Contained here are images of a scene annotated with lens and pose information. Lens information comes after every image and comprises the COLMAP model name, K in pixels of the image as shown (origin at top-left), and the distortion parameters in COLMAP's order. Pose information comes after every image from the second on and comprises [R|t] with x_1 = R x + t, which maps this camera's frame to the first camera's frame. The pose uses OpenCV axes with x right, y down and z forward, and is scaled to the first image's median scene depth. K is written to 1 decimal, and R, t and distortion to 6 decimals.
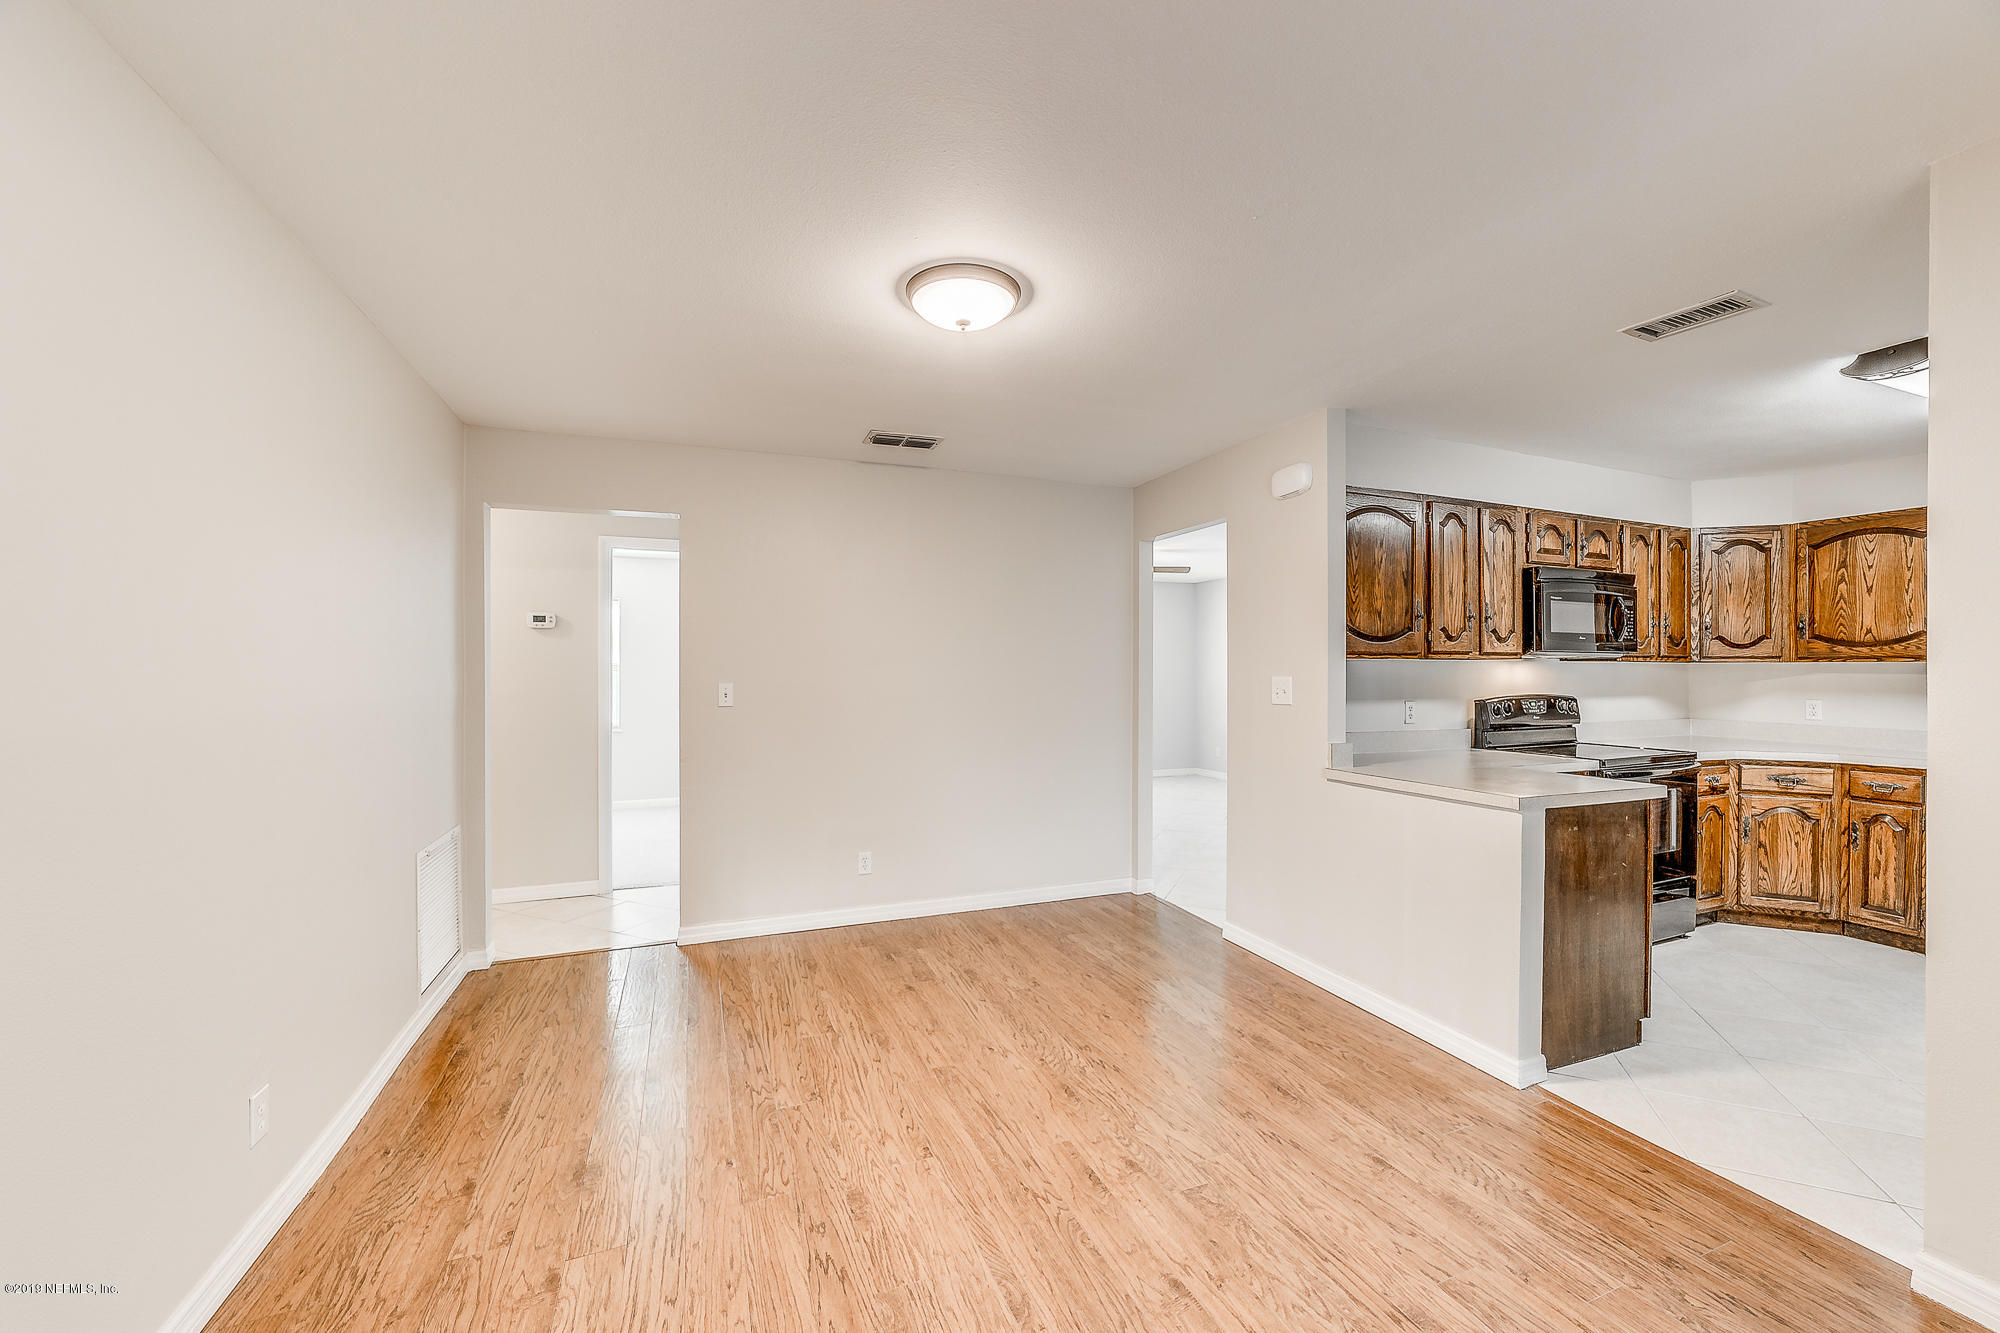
lens RADIAL K [[777.8, 0, 1005.0], [0, 777.8, 672.1], [0, 0, 1]] dist [-0.021484, 0.008075]
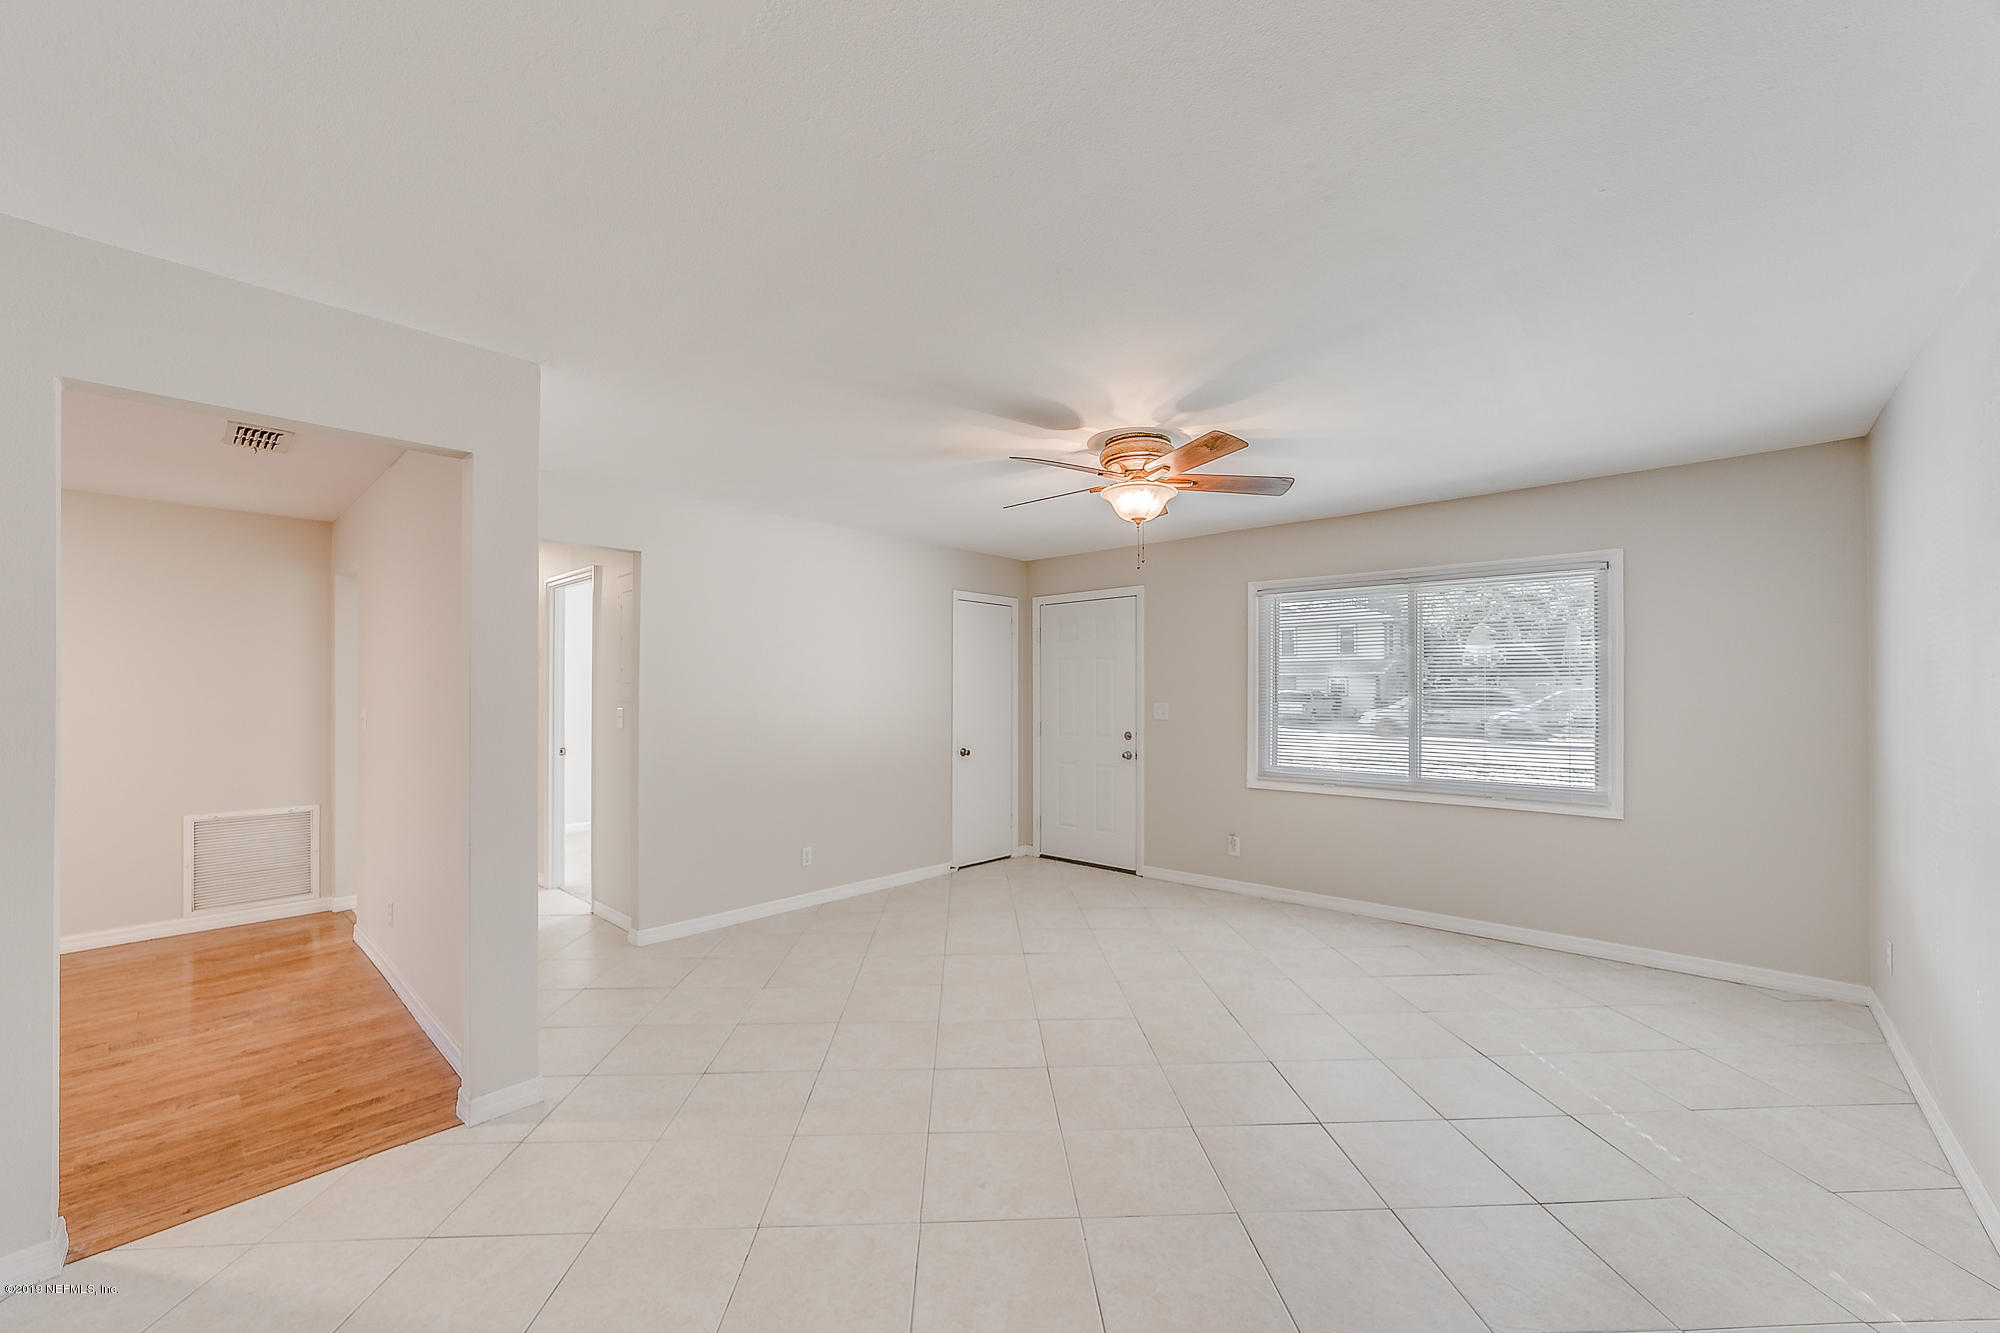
lens RADIAL K [[779.9, 0, 1003.1], [0, 779.9, 681.8], [0, 0, 1]] dist [-0.024197, 0.007588]
pose [[0.436600, -0.014504, -0.899539, 1.012575], [0.001676, 0.999881, -0.015309, -0.003941], [0.899654, 0.005176, 0.436572, 1.369491]]
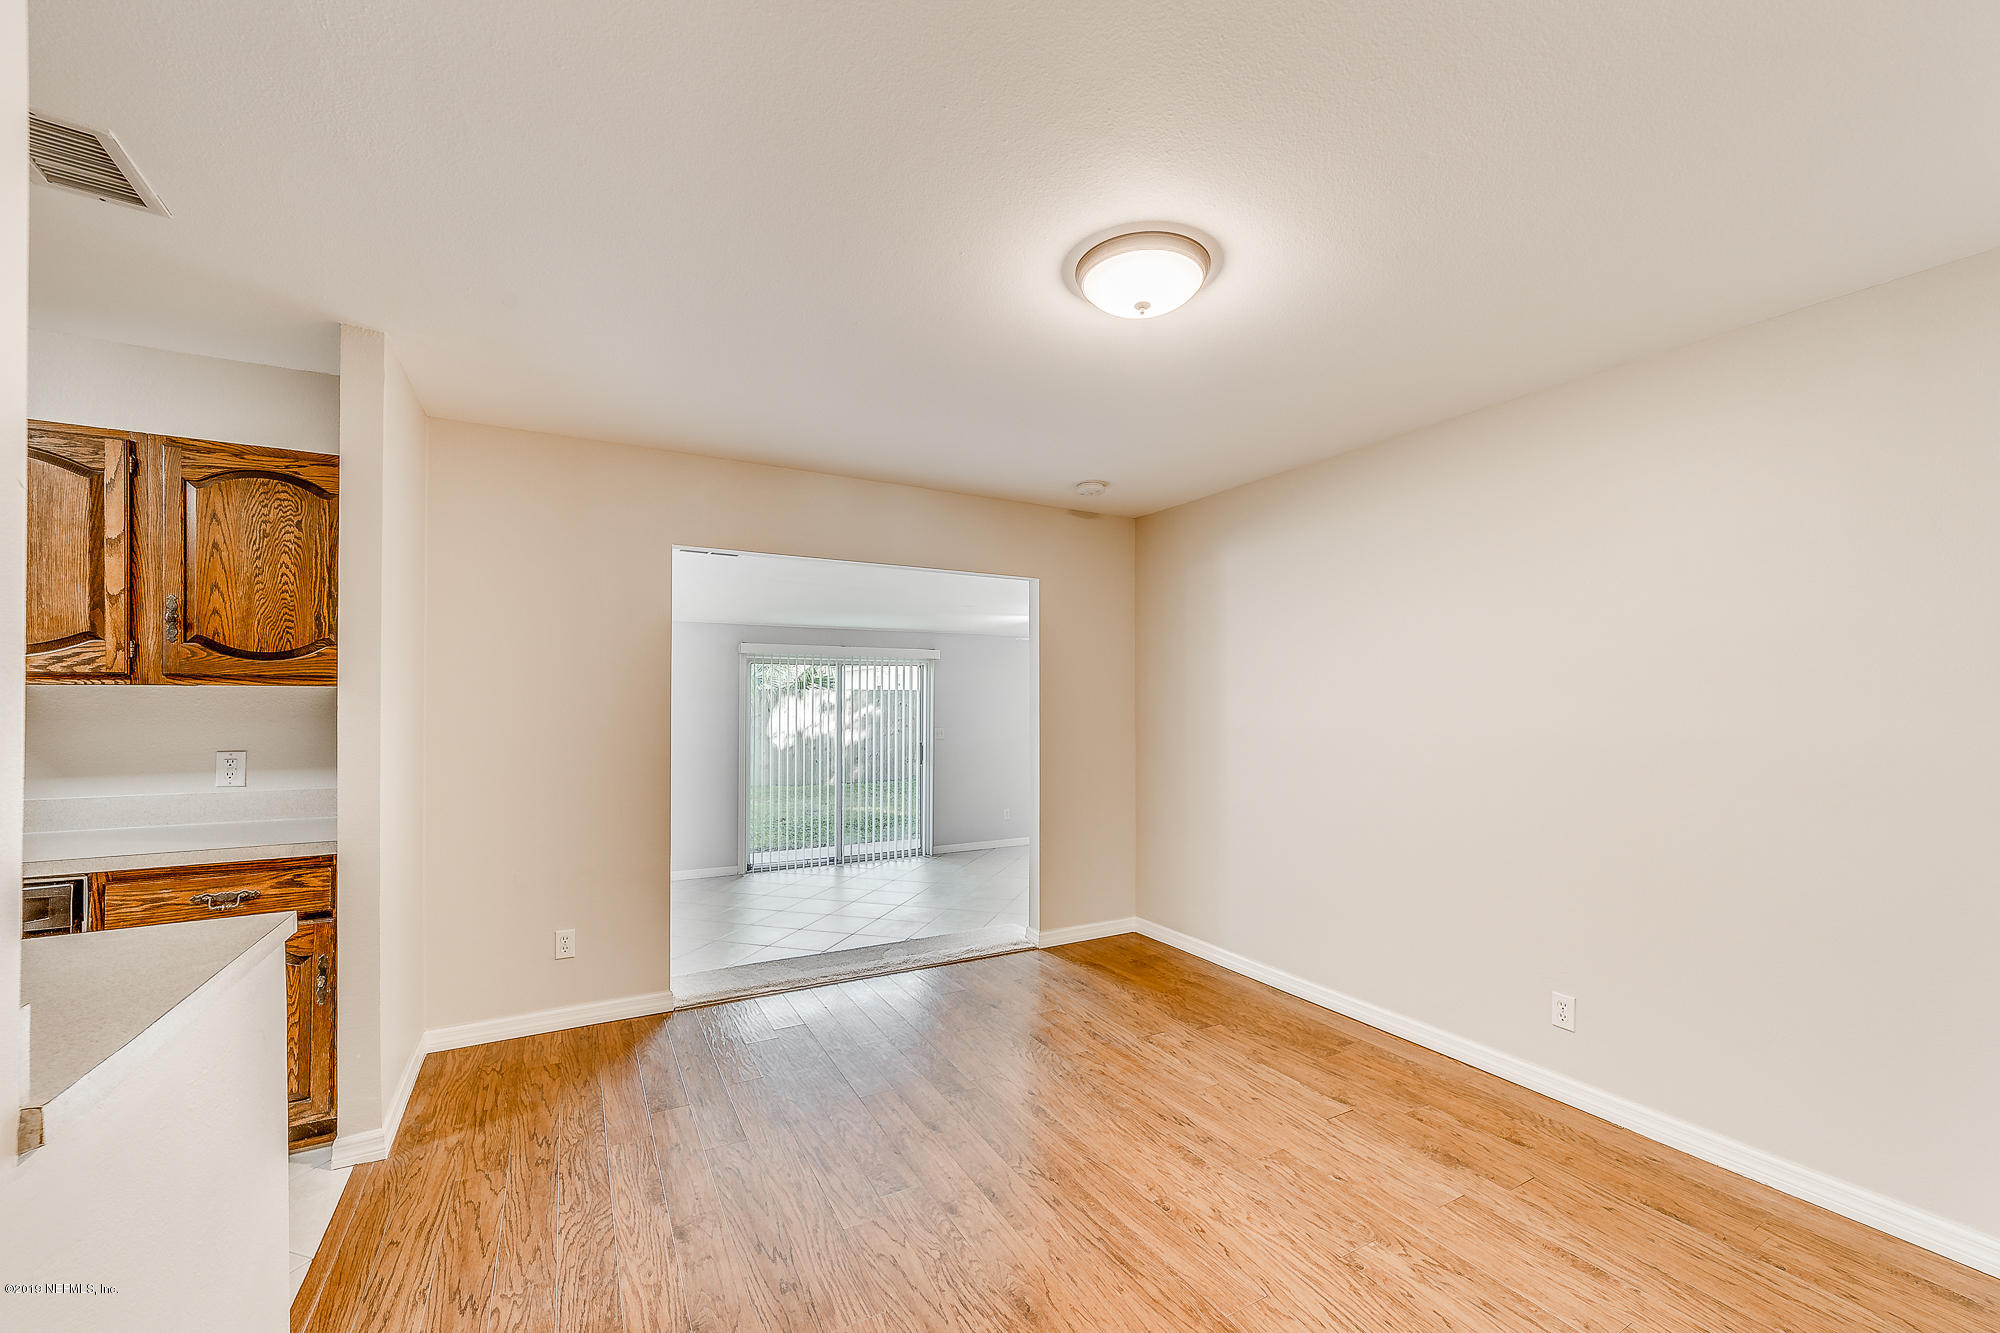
lens RADIAL K [[782.2, 0, 1005.8], [0, 782.2, 693.8], [0, 0, 1]] dist [-0.008698, 0.000114]
pose [[-0.992050, -0.003489, -0.125795, 0.124909], [-0.003430, 0.999994, -0.000683, -0.007173], [0.125797, -0.000246, -0.992056, 1.117845]]
